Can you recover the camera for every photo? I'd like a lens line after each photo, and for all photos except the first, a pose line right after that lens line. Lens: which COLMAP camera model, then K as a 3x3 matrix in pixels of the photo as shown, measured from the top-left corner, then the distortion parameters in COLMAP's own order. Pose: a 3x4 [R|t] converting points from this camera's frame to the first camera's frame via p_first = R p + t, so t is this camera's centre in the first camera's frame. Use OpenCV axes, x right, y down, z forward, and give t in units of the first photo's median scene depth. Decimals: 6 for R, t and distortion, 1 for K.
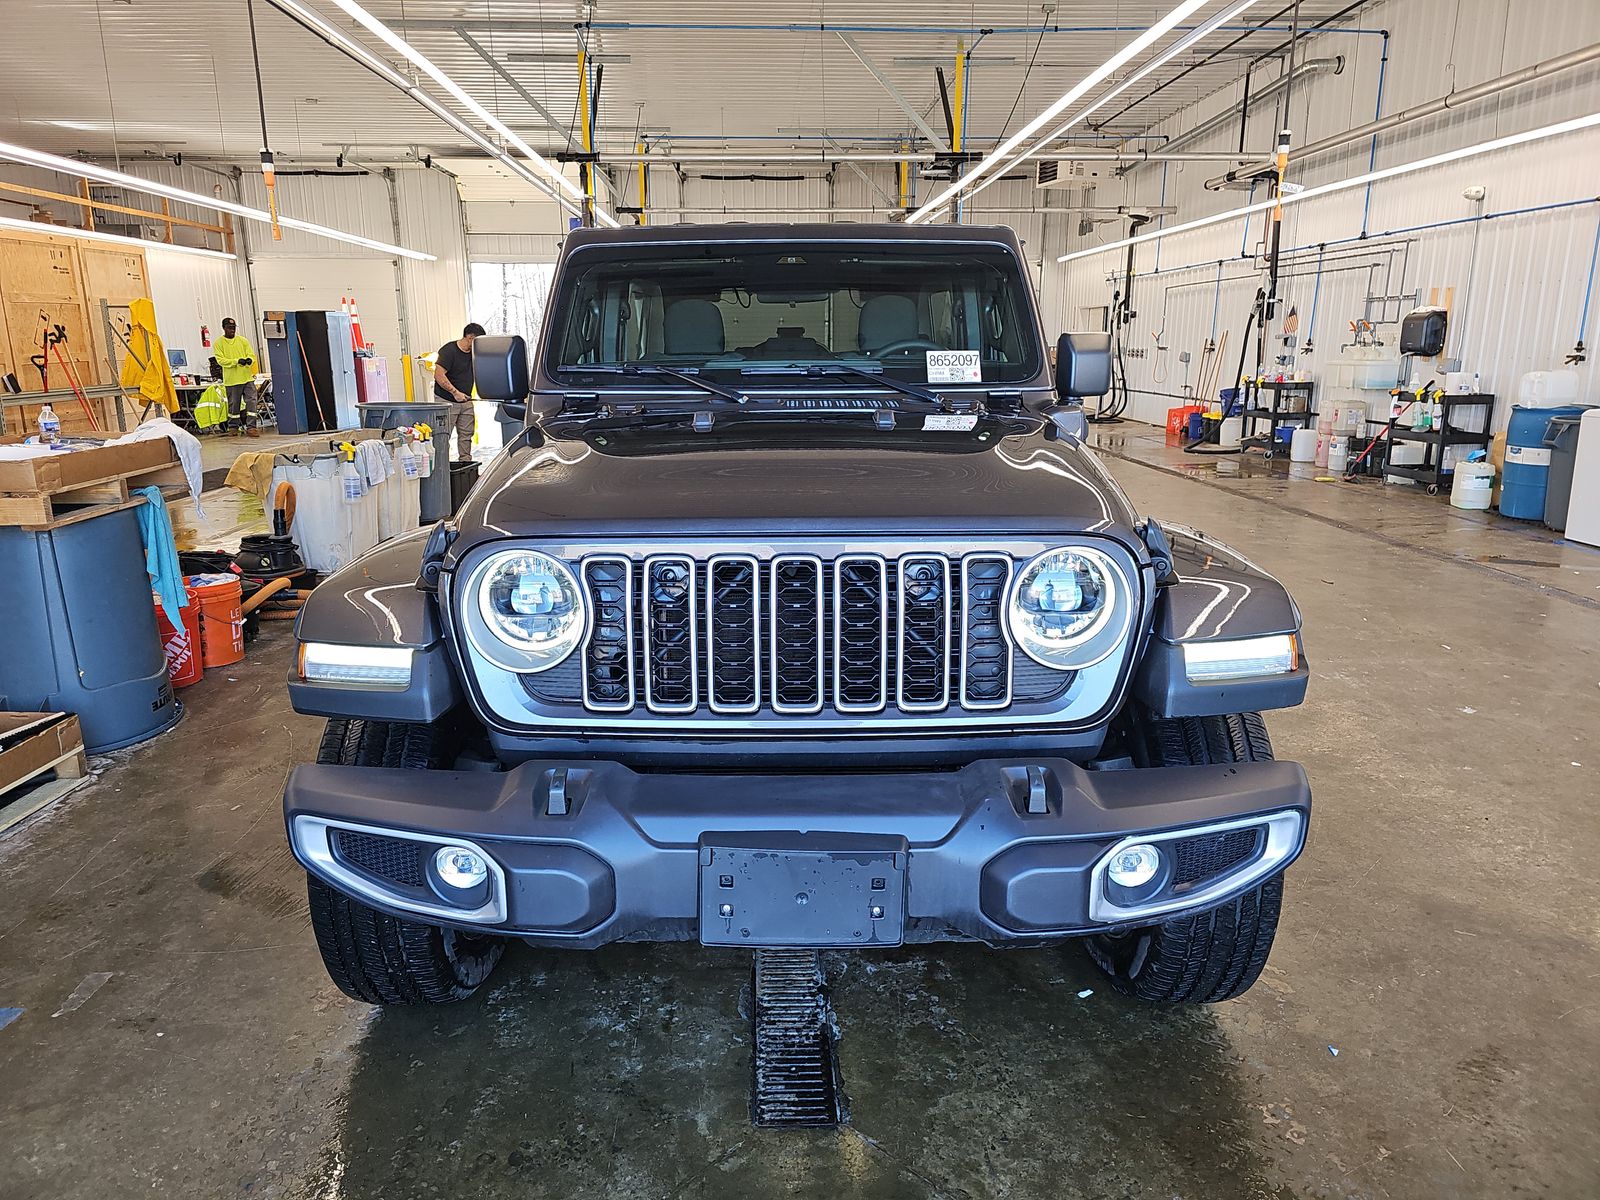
lens RADIAL K [[1071.4, 0, 796.4], [0, 1071.4, 591.8], [0, 0, 1]] dist [0.024465, -0.003607]
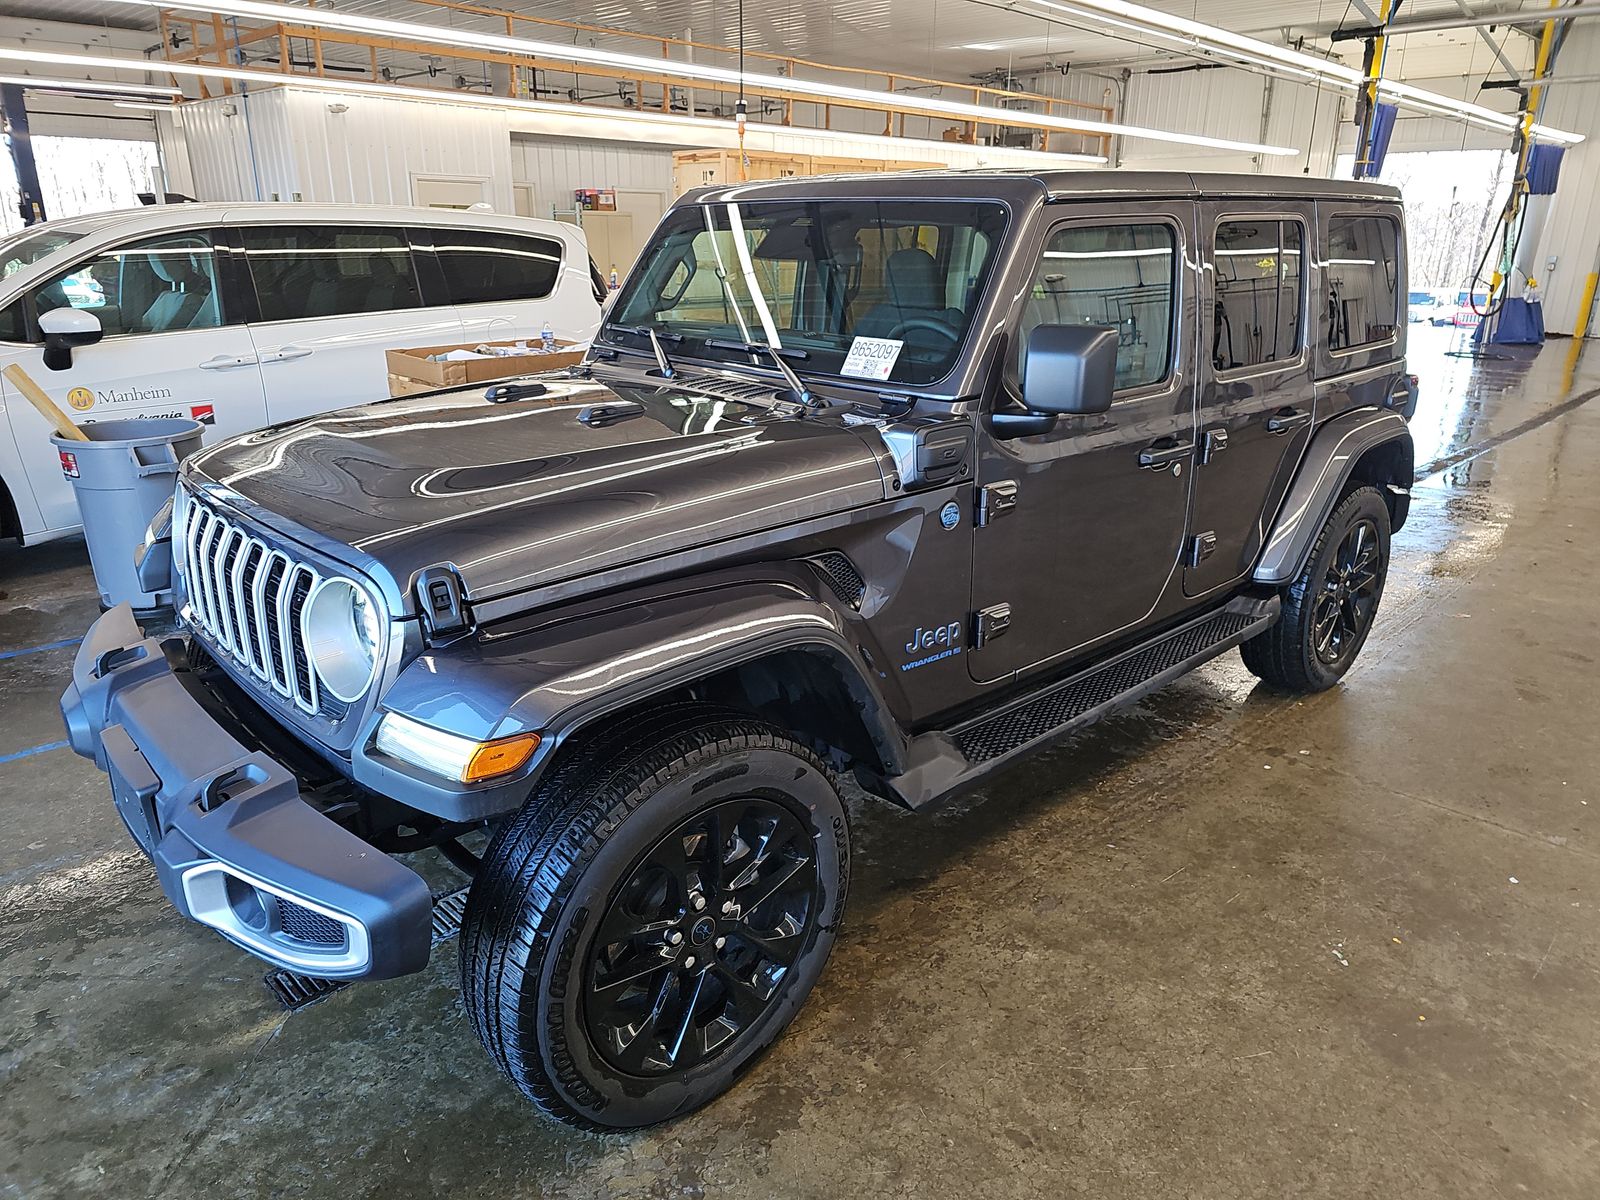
lens RADIAL K [[1071.4, 0, 795.3], [0, 1071.4, 600.9], [0, 0, 1]] dist [0.024465, -0.003607]
pose [[0.681809, 0.249935, -0.687509, 1.151297], [-0.180339, 0.968244, 0.173149, -0.251763], [0.708953, 0.005930, 0.705231, 0.569786]]
